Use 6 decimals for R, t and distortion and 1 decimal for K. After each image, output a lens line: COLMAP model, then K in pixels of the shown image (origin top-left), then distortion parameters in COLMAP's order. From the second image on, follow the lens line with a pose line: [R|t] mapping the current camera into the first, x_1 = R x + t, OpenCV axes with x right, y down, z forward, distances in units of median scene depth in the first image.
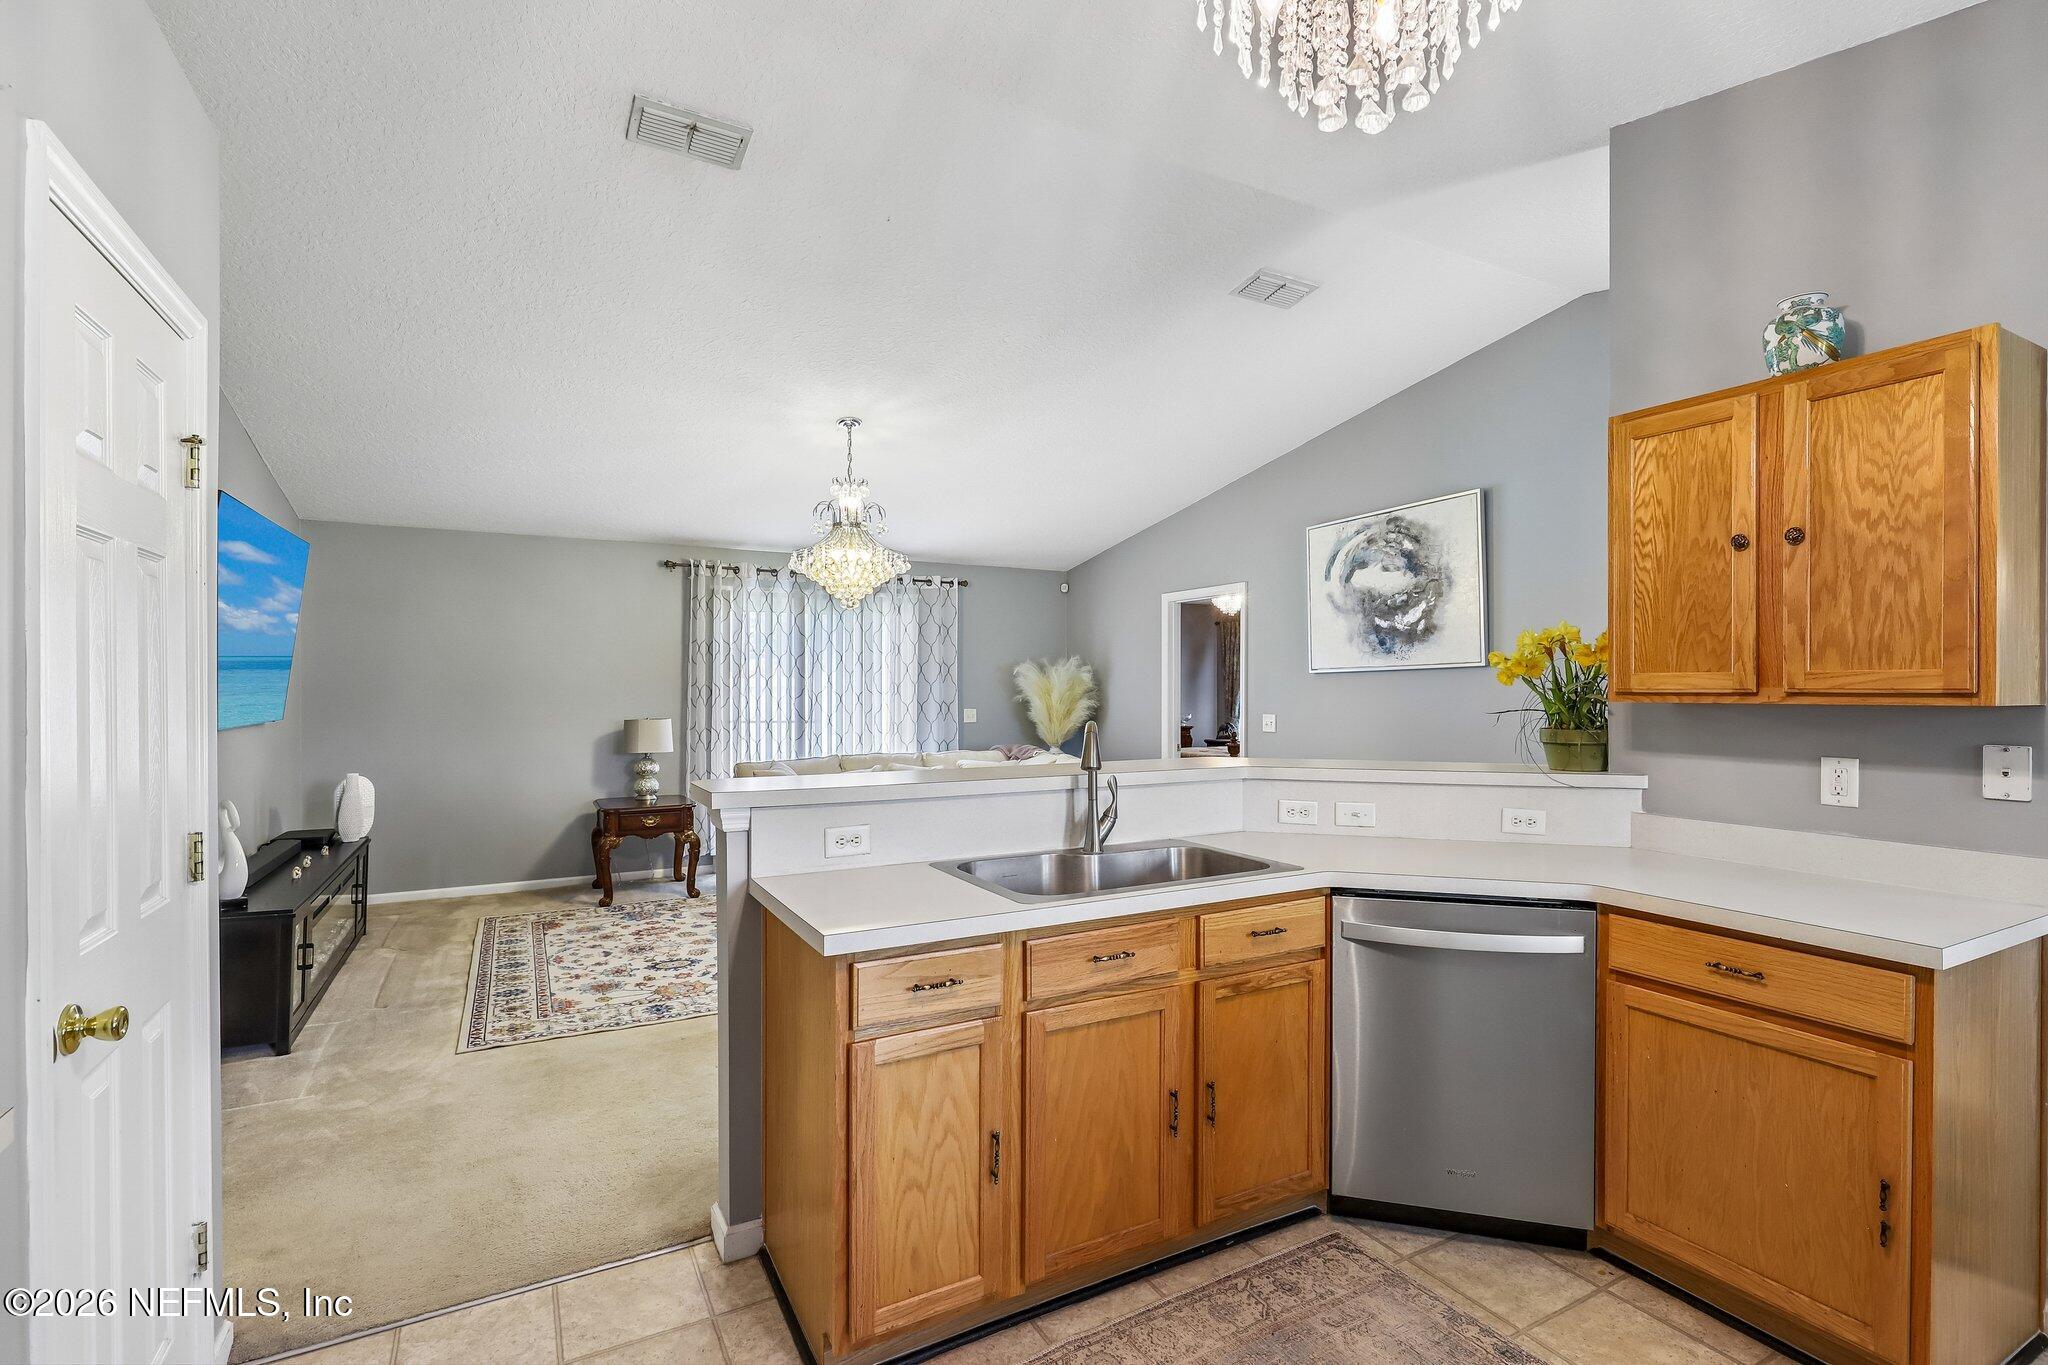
lens RADIAL K [[953.0, 0, 1035.3], [0, 953.0, 692.4], [0, 0, 1]] dist [-0.002414, -0.000264]
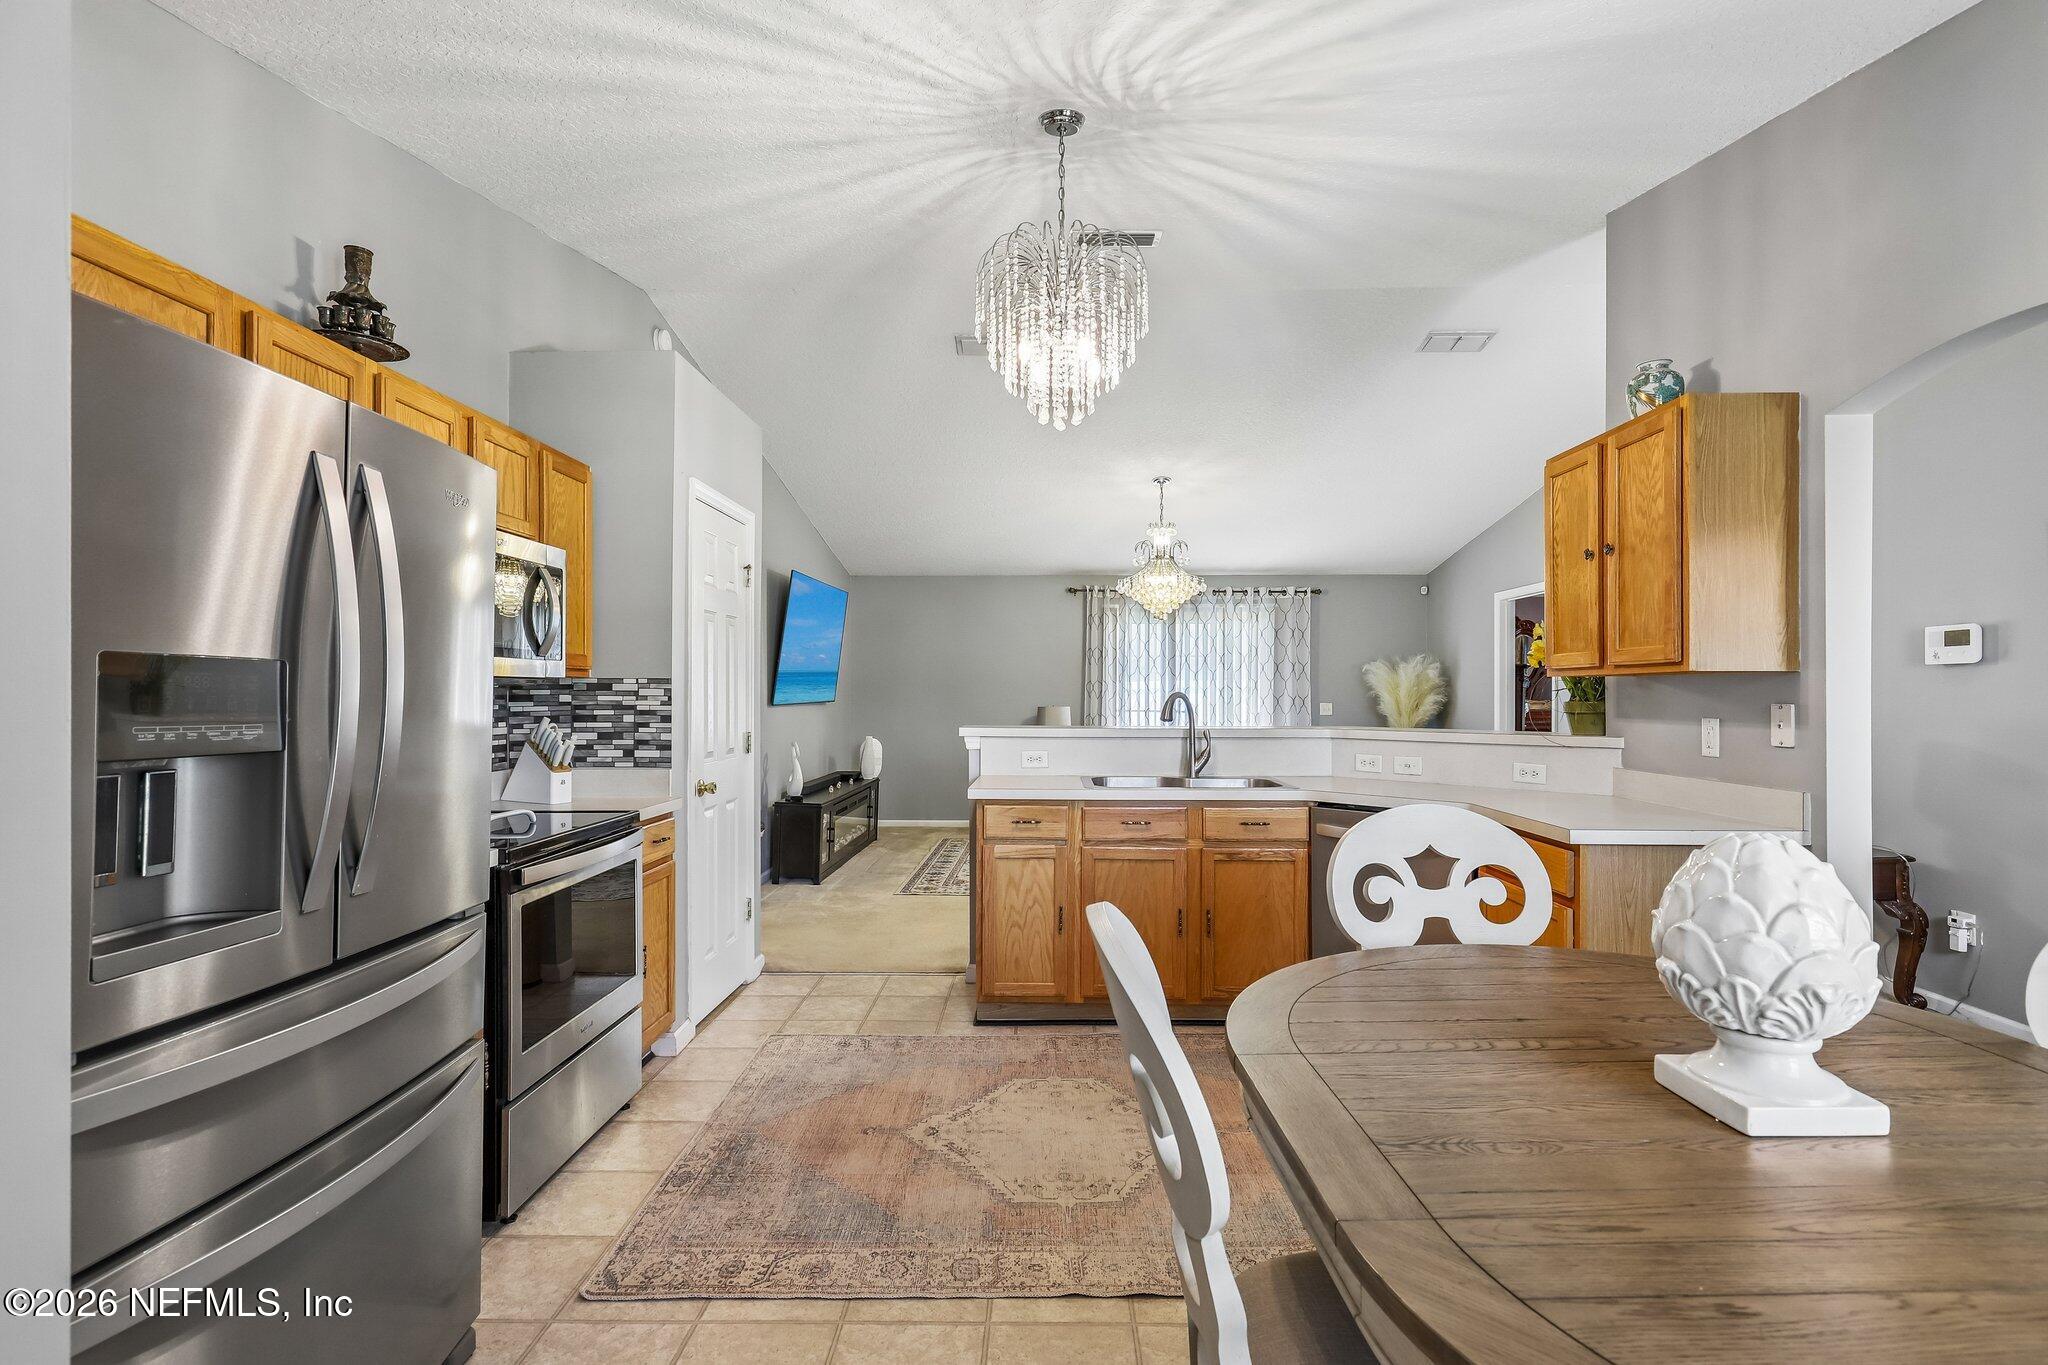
lens RADIAL K [[969.3, 0, 1030.3], [0, 969.3, 691.7], [0, 0, 1]] dist [0.000106, -0.000144]
pose [[0.862276, -0.000252, -0.506438, 0.422488], [-0.003880, 0.999967, -0.007104, 0.027415], [0.506423, 0.008090, 0.862247, -0.324846]]
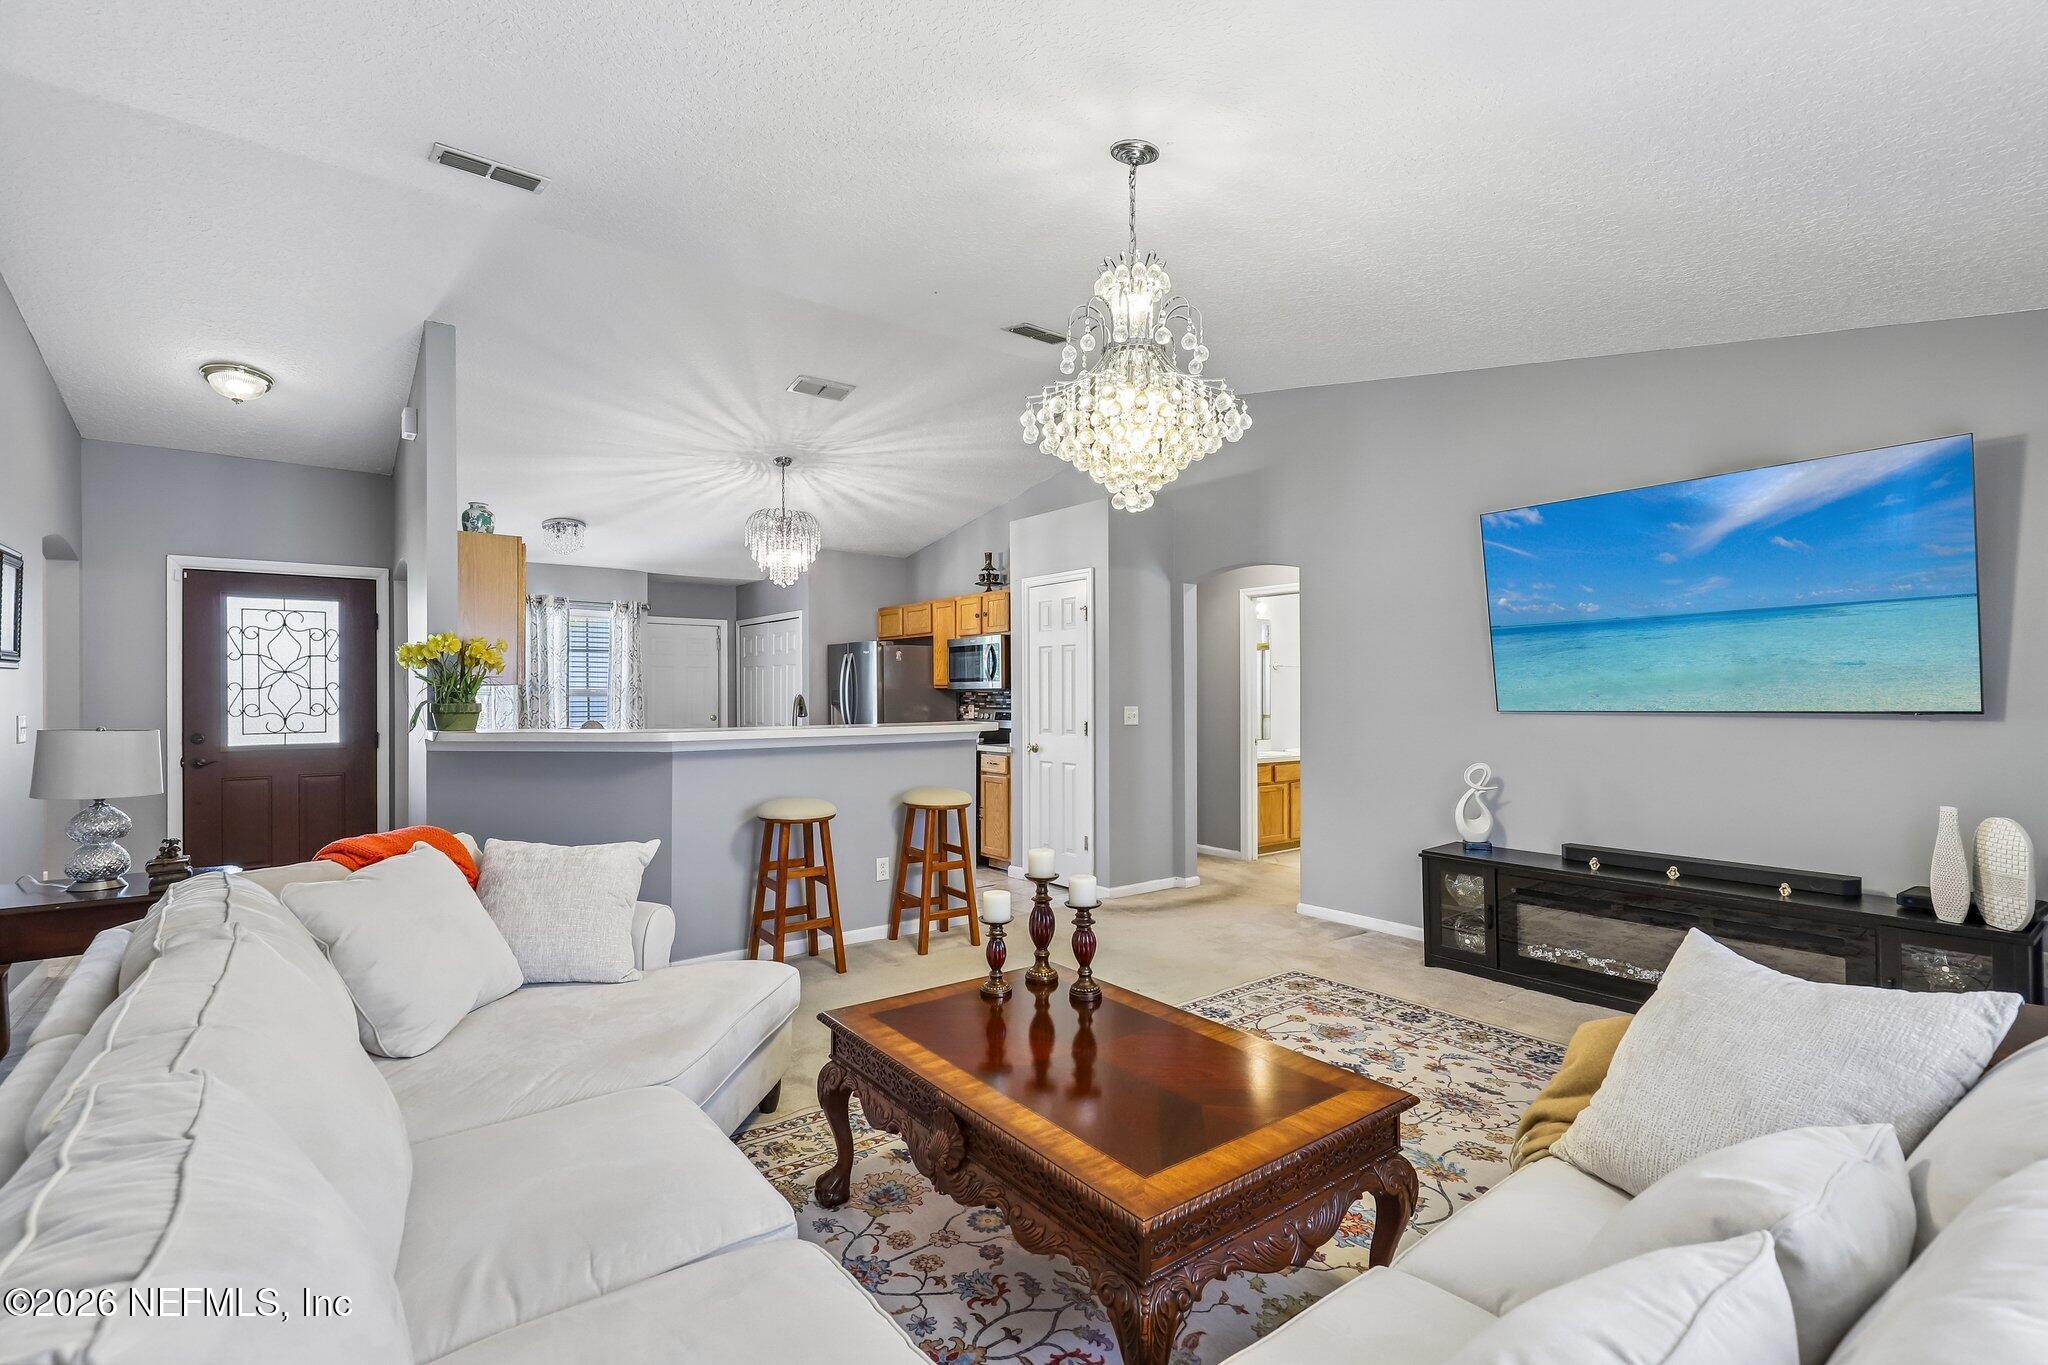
lens RADIAL K [[929.8, 0, 1030.7], [0, 929.8, 691.1], [0, 0, 1]] dist [-0.000480, -0.000021]
pose [[-0.988018, 0.003299, -0.154302, -0.075324], [0.002609, 0.999986, 0.004673, 0.010143], [0.154315, 0.004215, -0.988013, 1.904362]]
